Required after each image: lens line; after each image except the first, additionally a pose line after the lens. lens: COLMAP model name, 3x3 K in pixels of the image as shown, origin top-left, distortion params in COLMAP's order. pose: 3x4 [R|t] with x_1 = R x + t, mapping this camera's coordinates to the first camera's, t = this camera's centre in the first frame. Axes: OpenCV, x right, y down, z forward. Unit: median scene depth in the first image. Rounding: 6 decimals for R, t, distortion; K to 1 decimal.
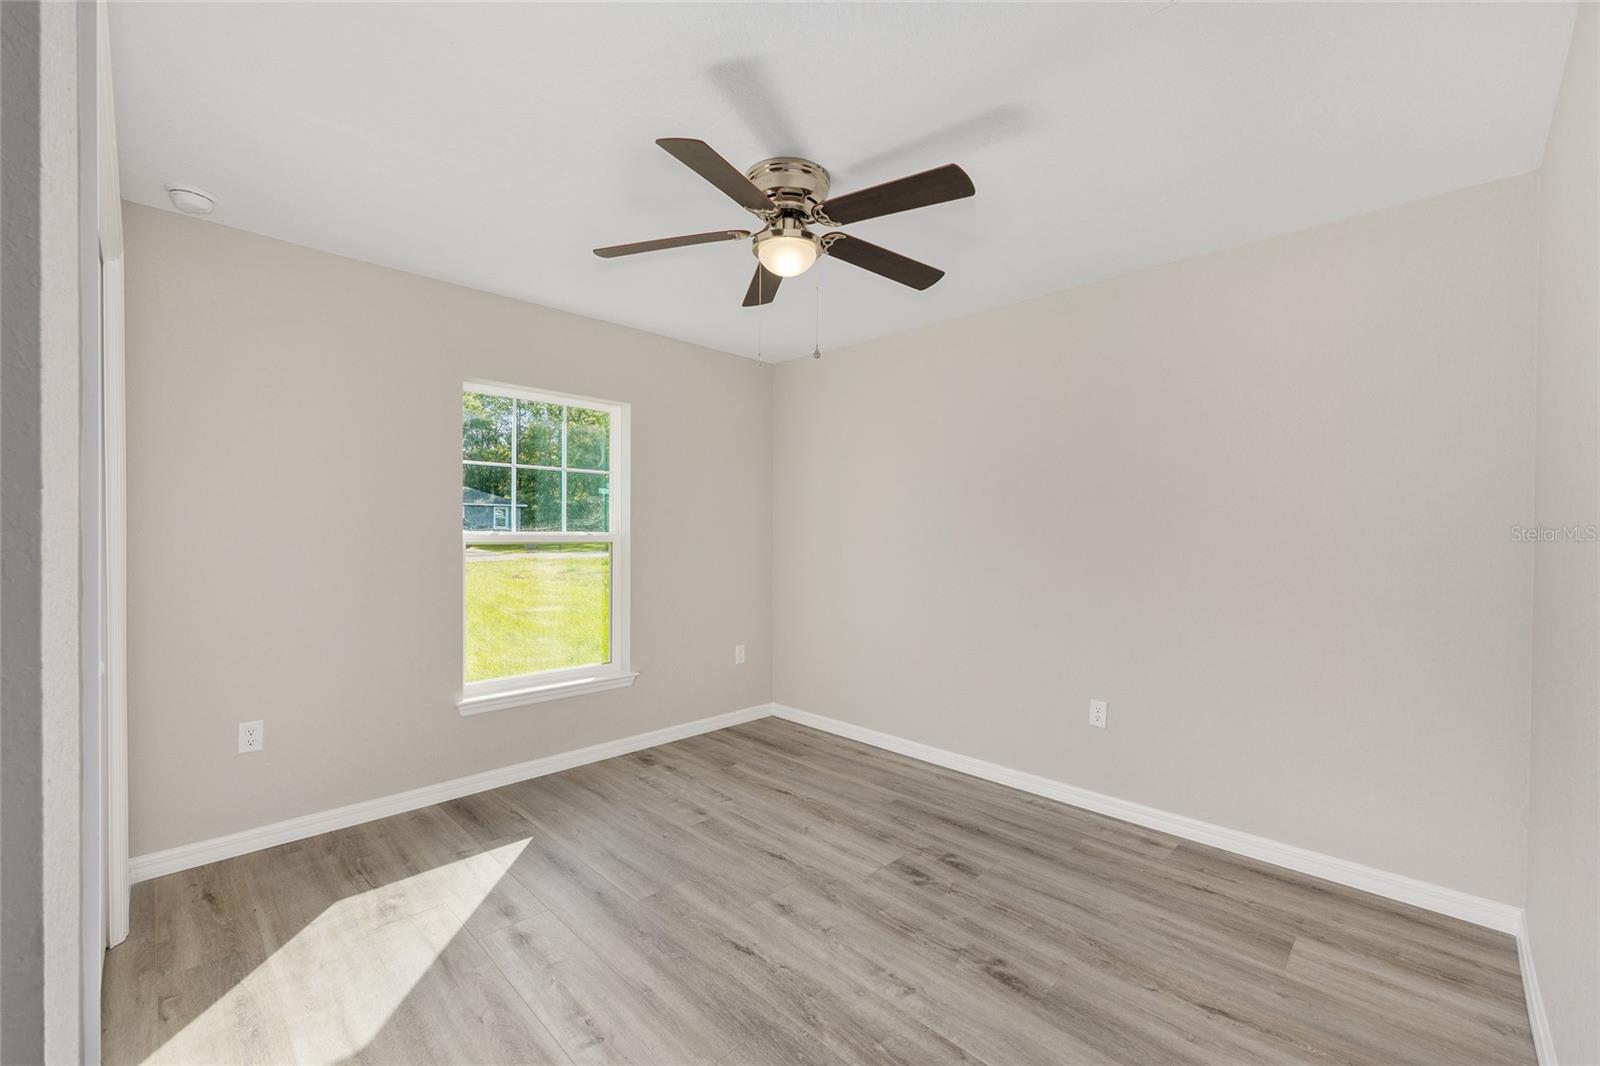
lens RADIAL K [[644.8, 0, 801.6], [0, 644.8, 532.9], [0, 0, 1]] dist [0.000369, 0.000362]
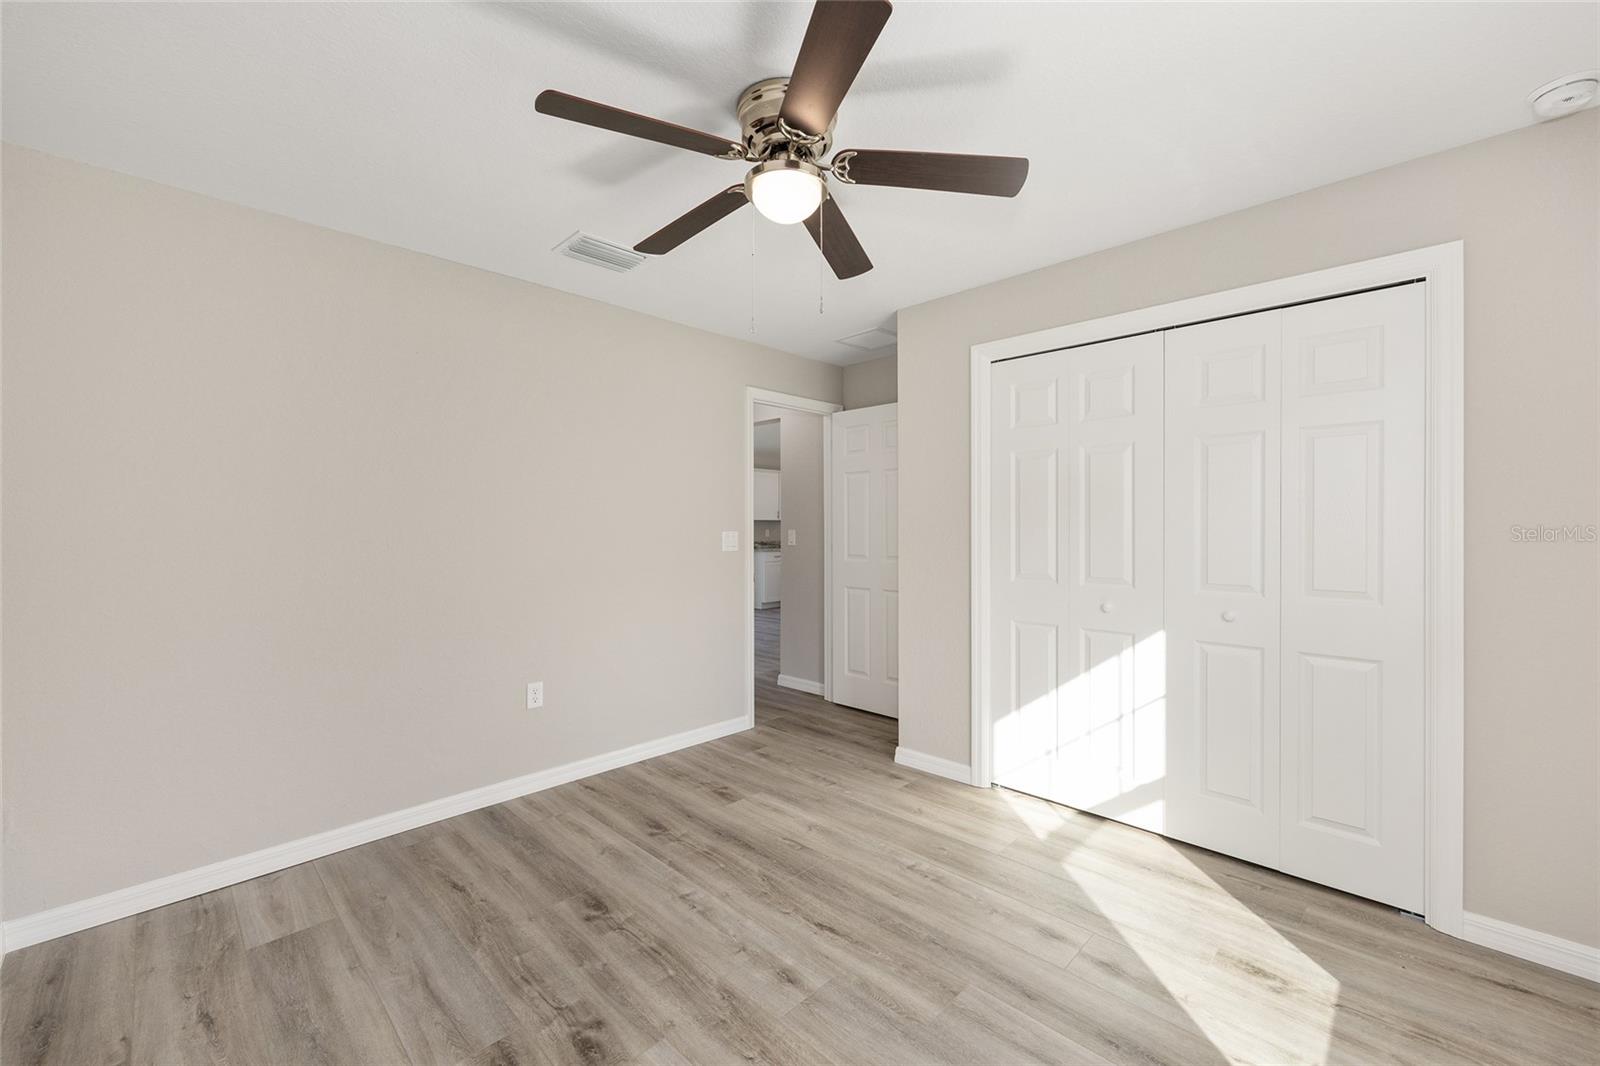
lens RADIAL K [[644.8, 0, 801.6], [0, 644.8, 532.9], [0, 0, 1]] dist [0.000369, 0.000362]
pose [[-0.999953, -0.003228, -0.009165, -0.039966], [-0.003325, 0.999938, 0.010622, -0.000154], [0.009130, 0.010652, -0.999902, 2.040318]]
